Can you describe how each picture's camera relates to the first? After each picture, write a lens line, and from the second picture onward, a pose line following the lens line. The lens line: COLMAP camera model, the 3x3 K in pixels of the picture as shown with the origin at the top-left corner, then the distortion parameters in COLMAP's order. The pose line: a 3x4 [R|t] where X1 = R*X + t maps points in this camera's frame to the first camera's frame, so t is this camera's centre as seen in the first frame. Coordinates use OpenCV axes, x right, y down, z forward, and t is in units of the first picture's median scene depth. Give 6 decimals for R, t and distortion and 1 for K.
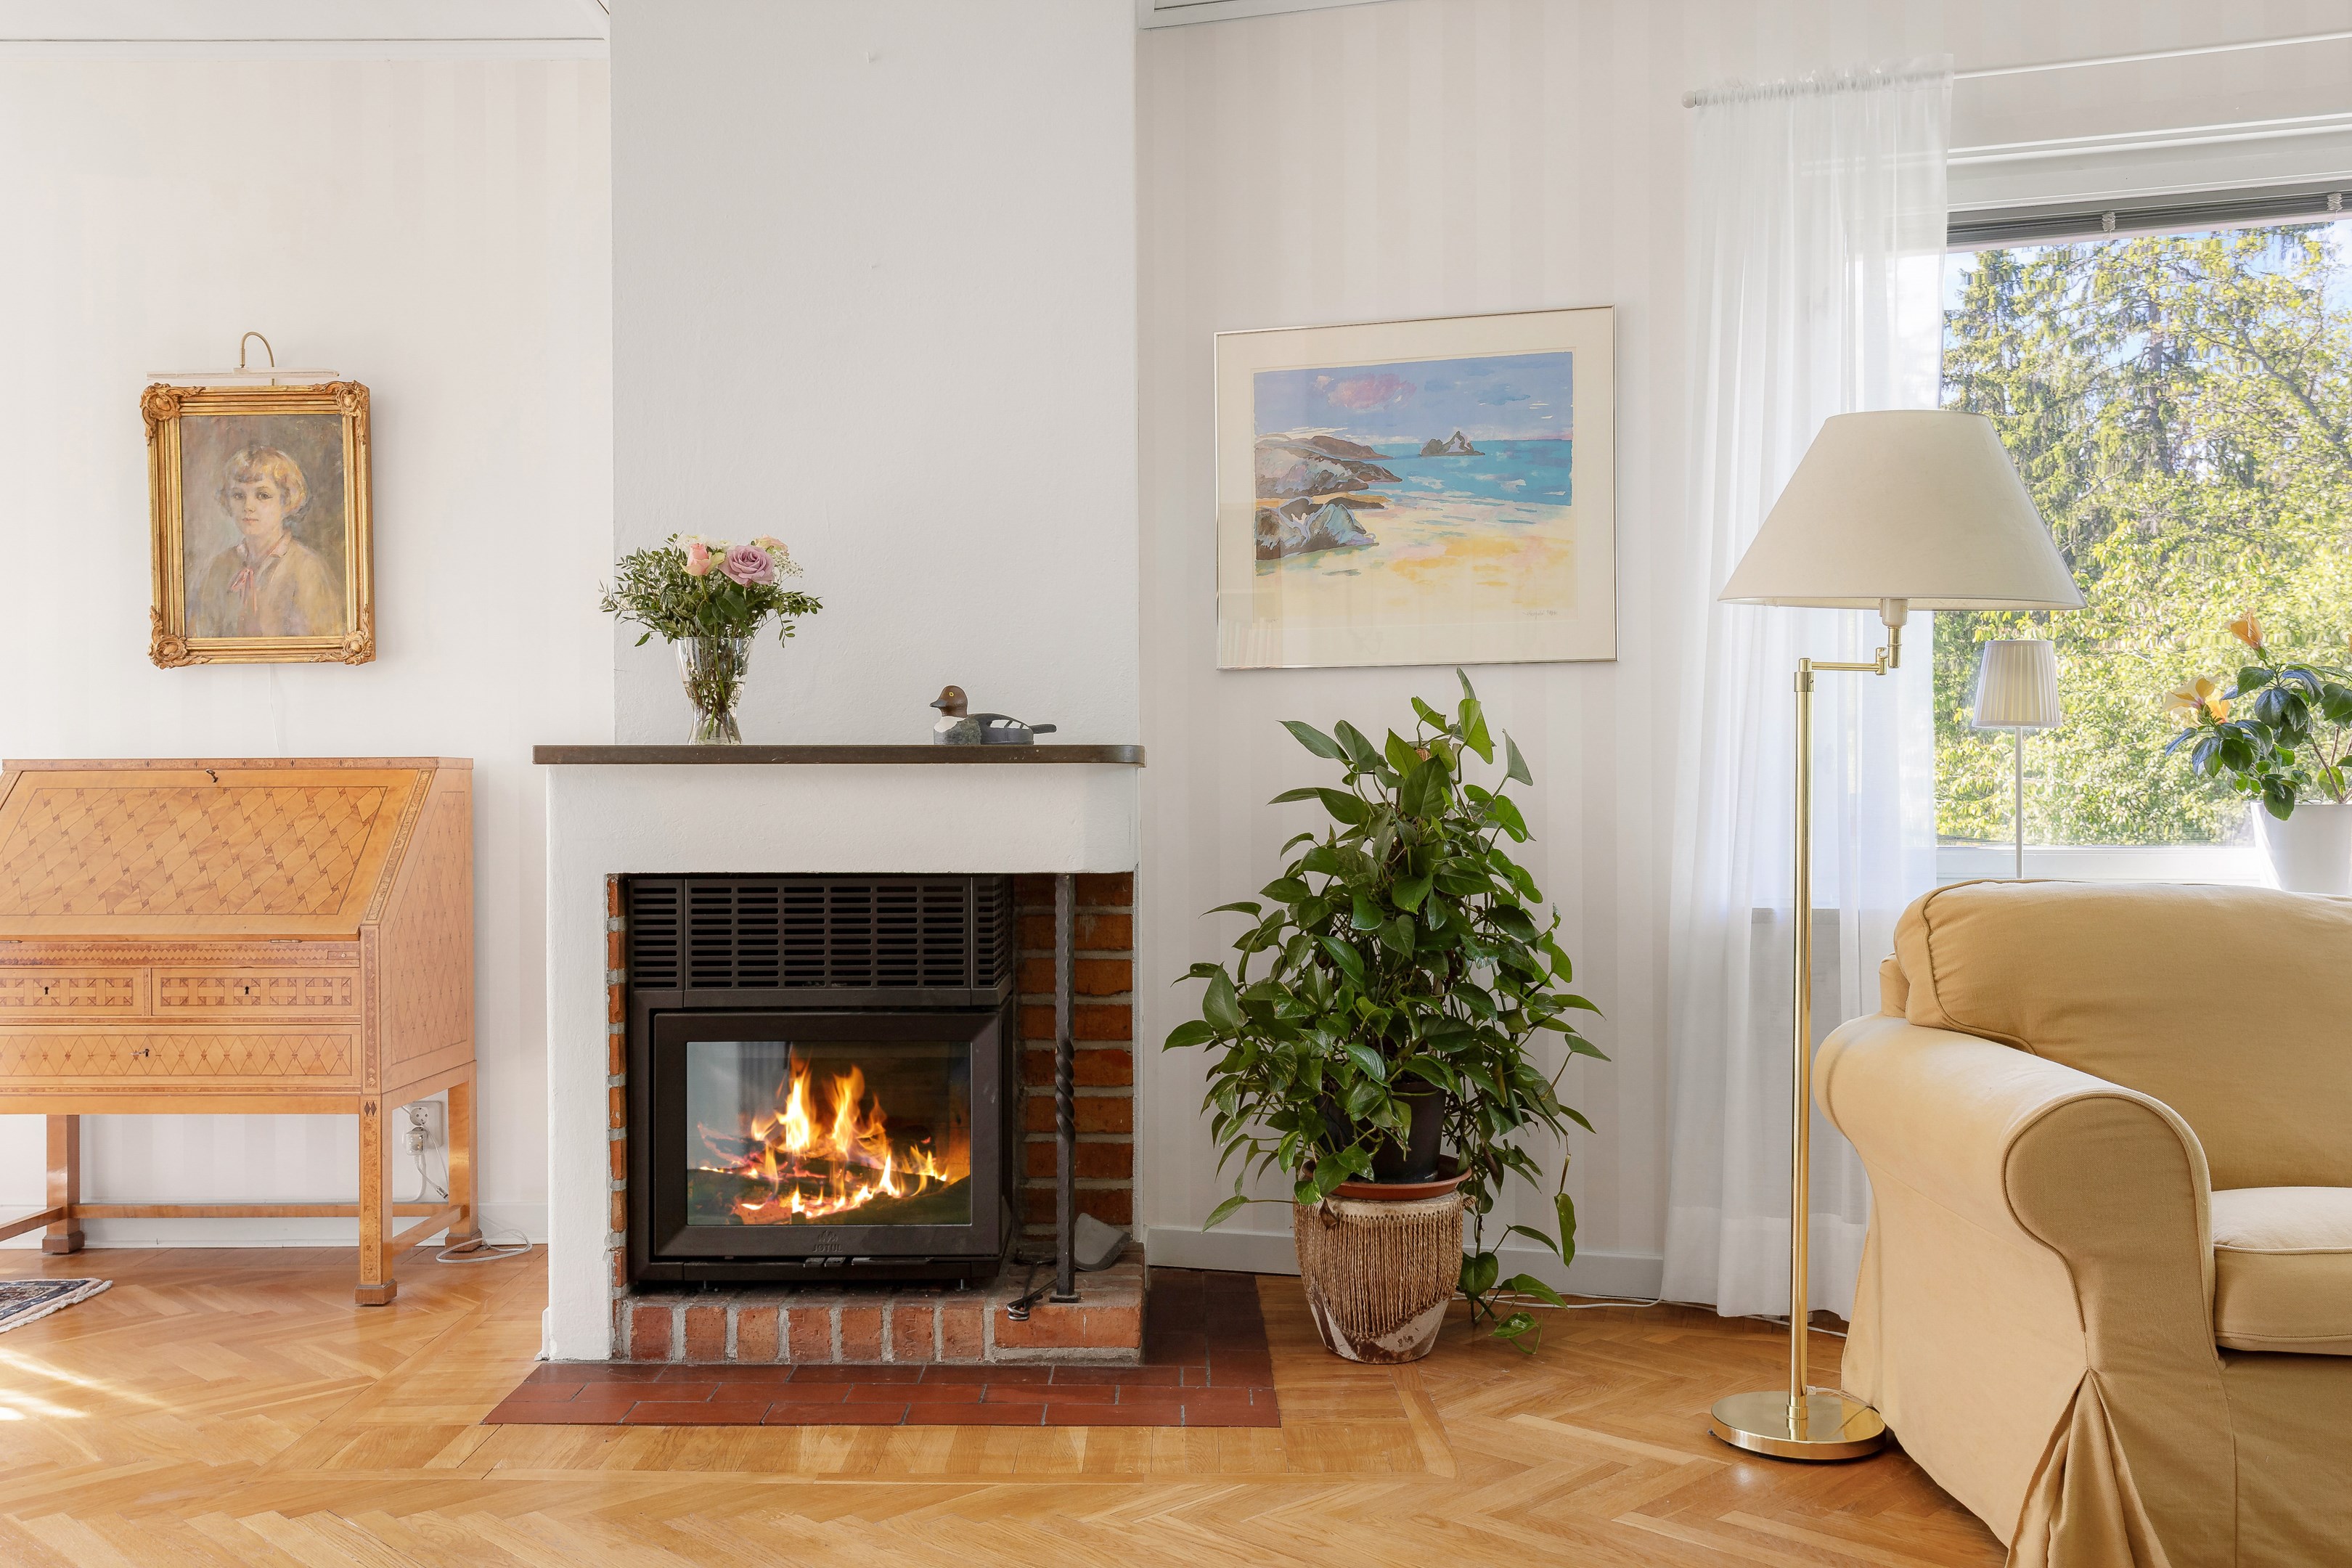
lens RADIAL K [[2051.6, 0, 1184.7], [0, 2051.6, 798.5], [0, 0, 1]] dist [-0.001694, 0.012441]
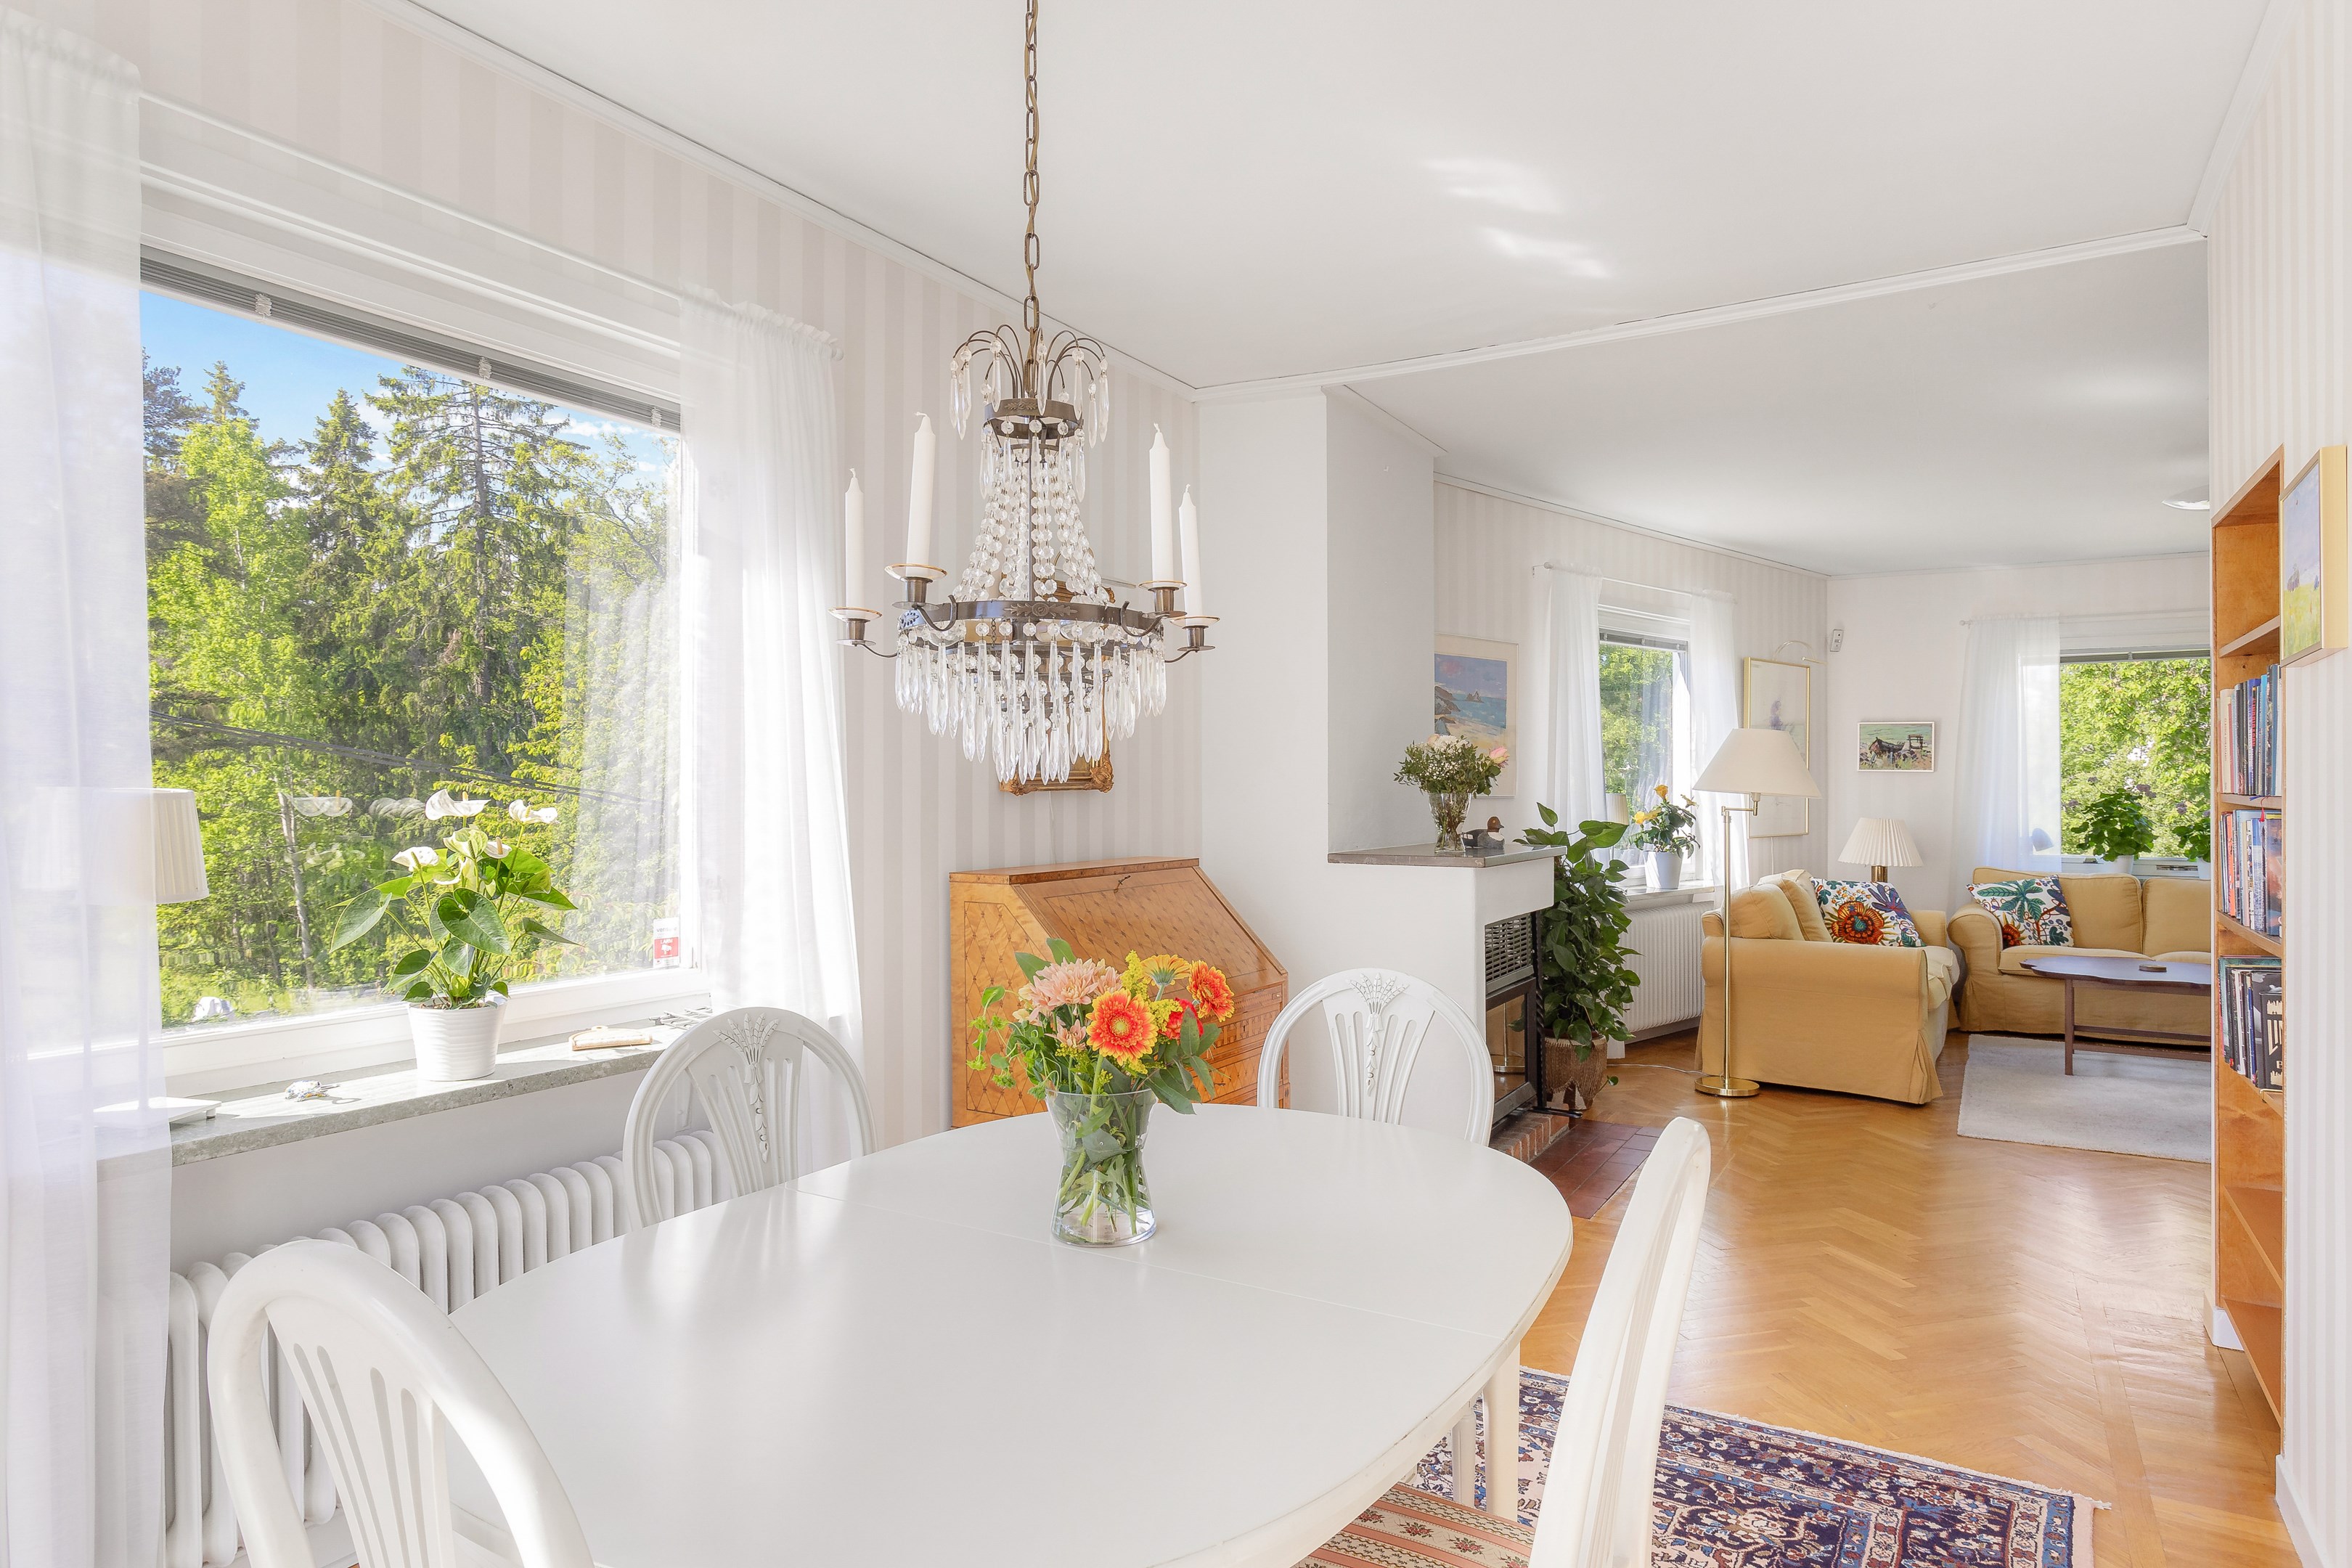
lens RADIAL K [[1377.1, 0, 1170.6], [0, 1377.1, 784.1], [0, 0, 1]] dist [0.003815, -0.002512]
pose [[0.509690, 0.006260, 0.860335, -1.371439], [-0.000010, 0.999974, -0.007270, -0.073037], [-0.860358, 0.003697, 0.509677, 0.555731]]
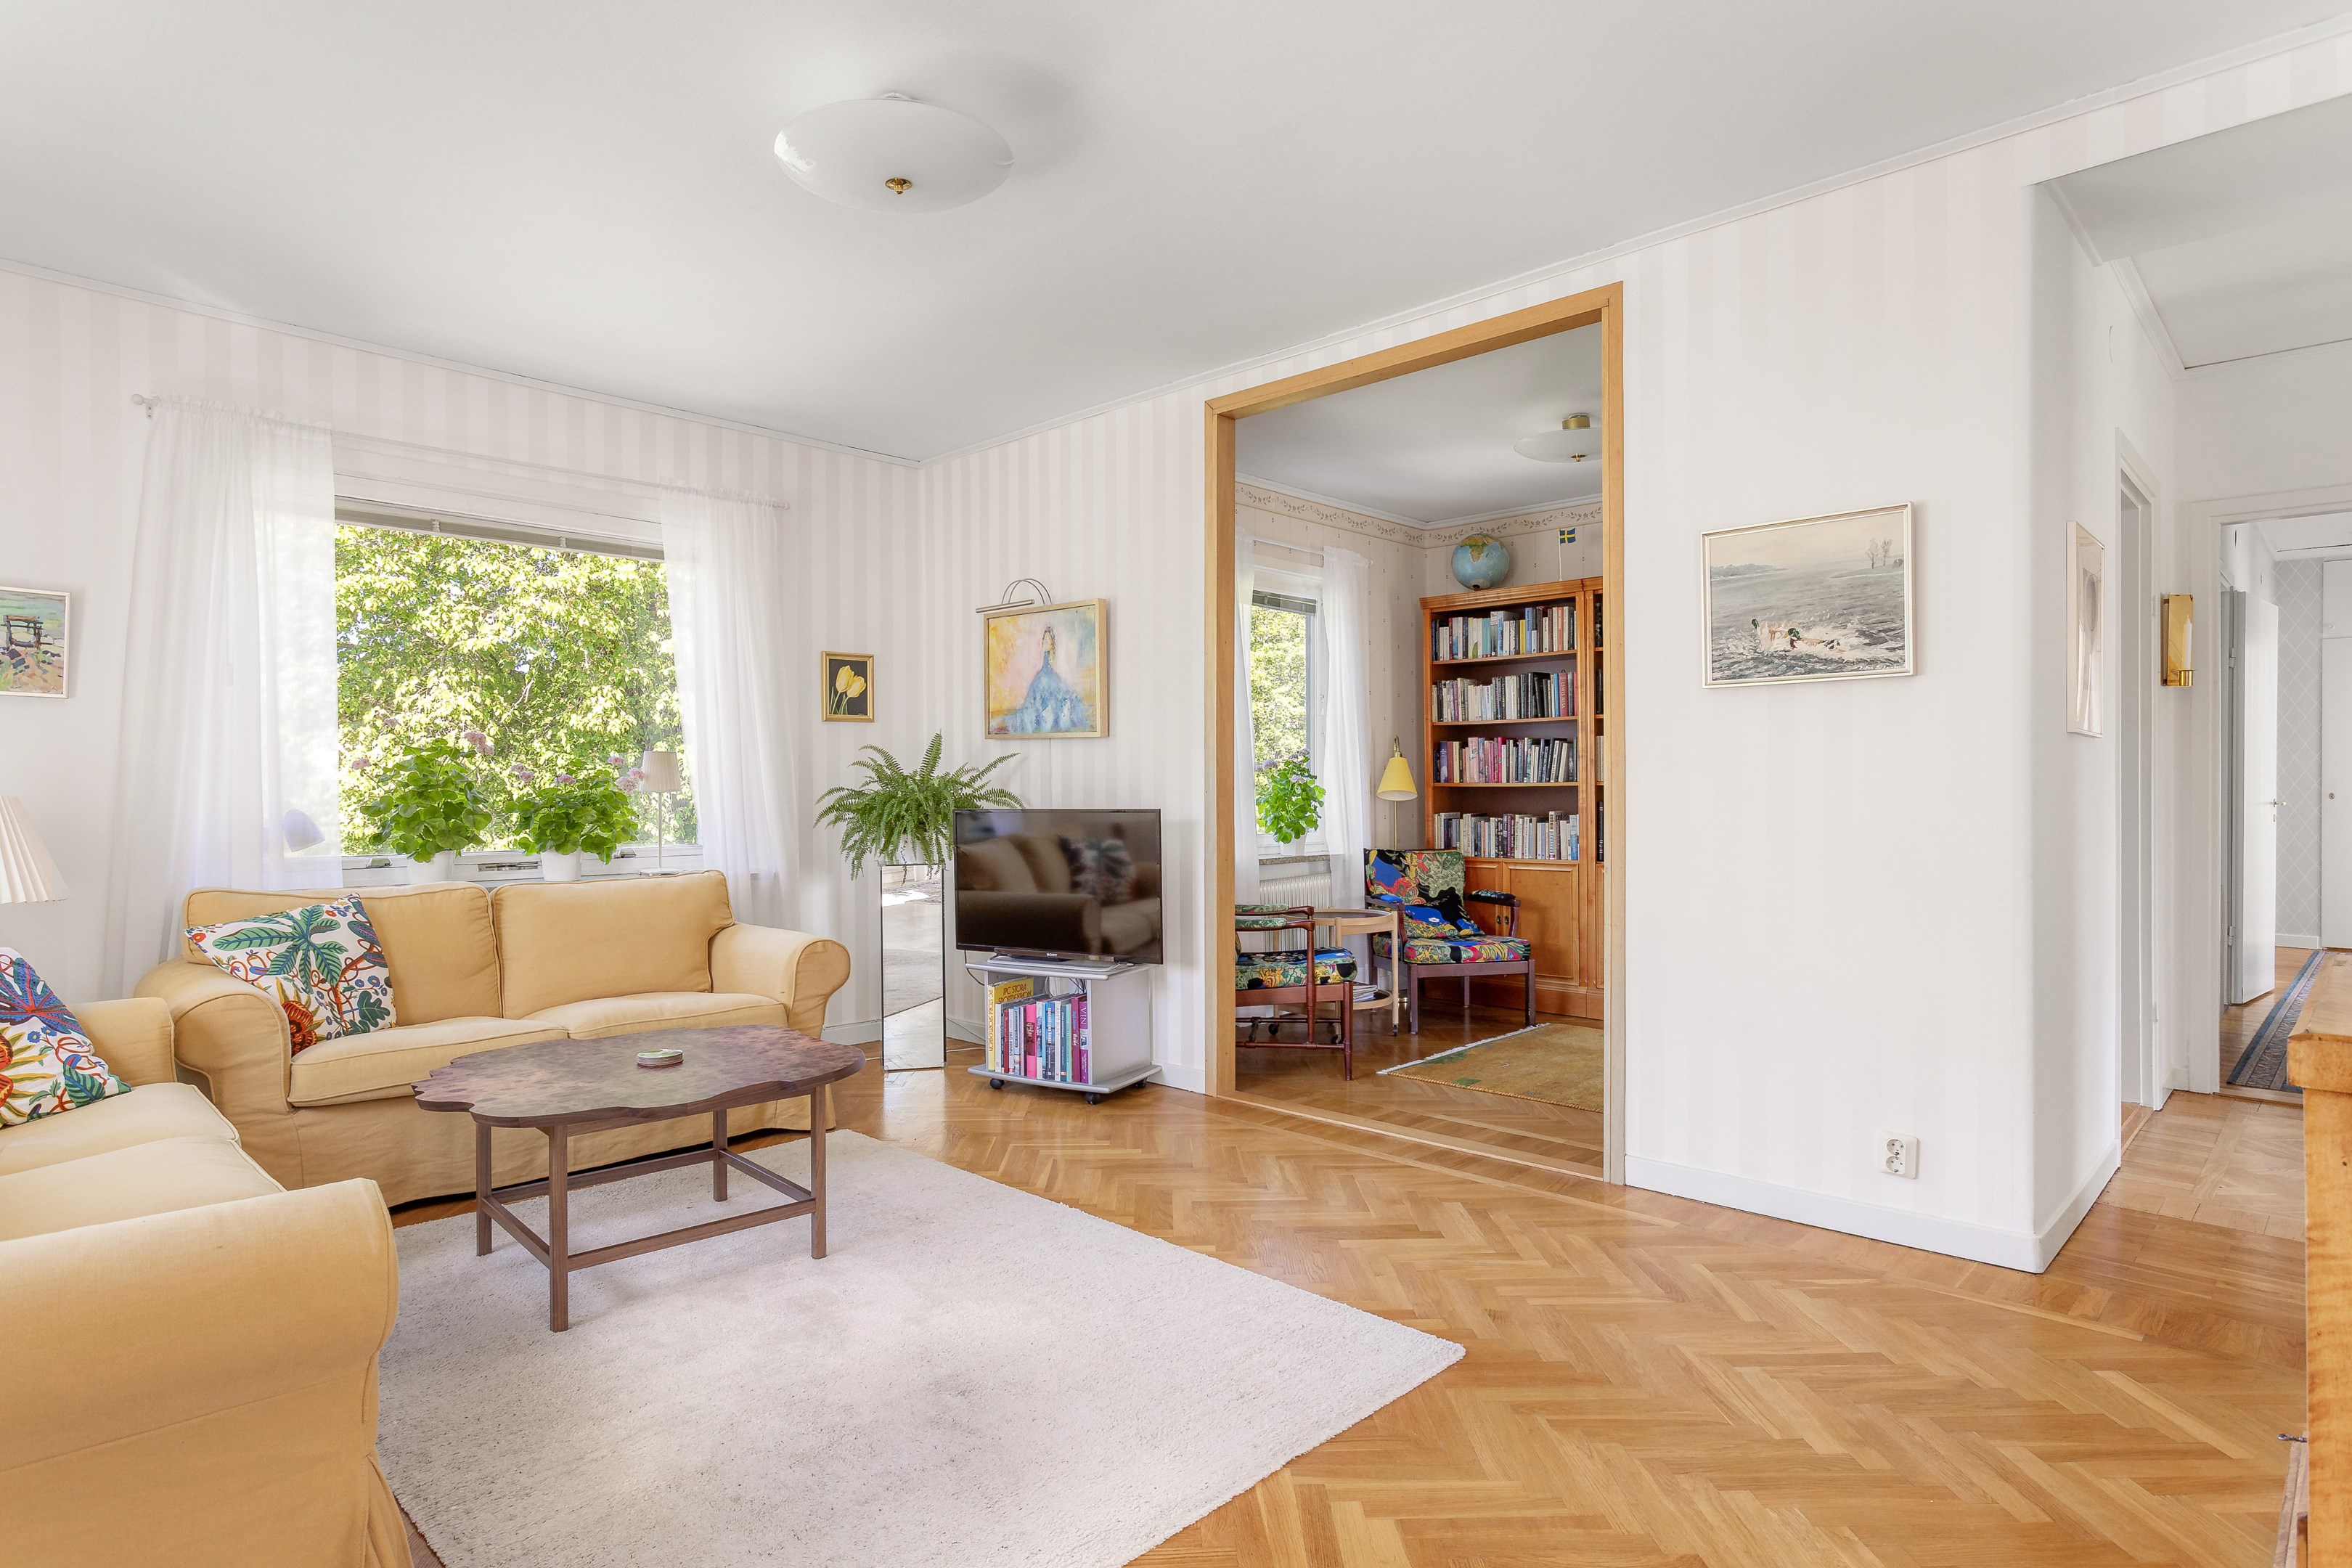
lens RADIAL K [[1256.9, 0, 1198.1], [0, 1256.9, 803.6], [0, 0, 1]] dist [-0.007583, -0.001050]
pose [[-0.719647, -0.004580, 0.694325, -0.188527], [0.004215, 0.999931, 0.010964, -0.035682], [-0.694328, 0.010817, -0.719578, 0.712333]]
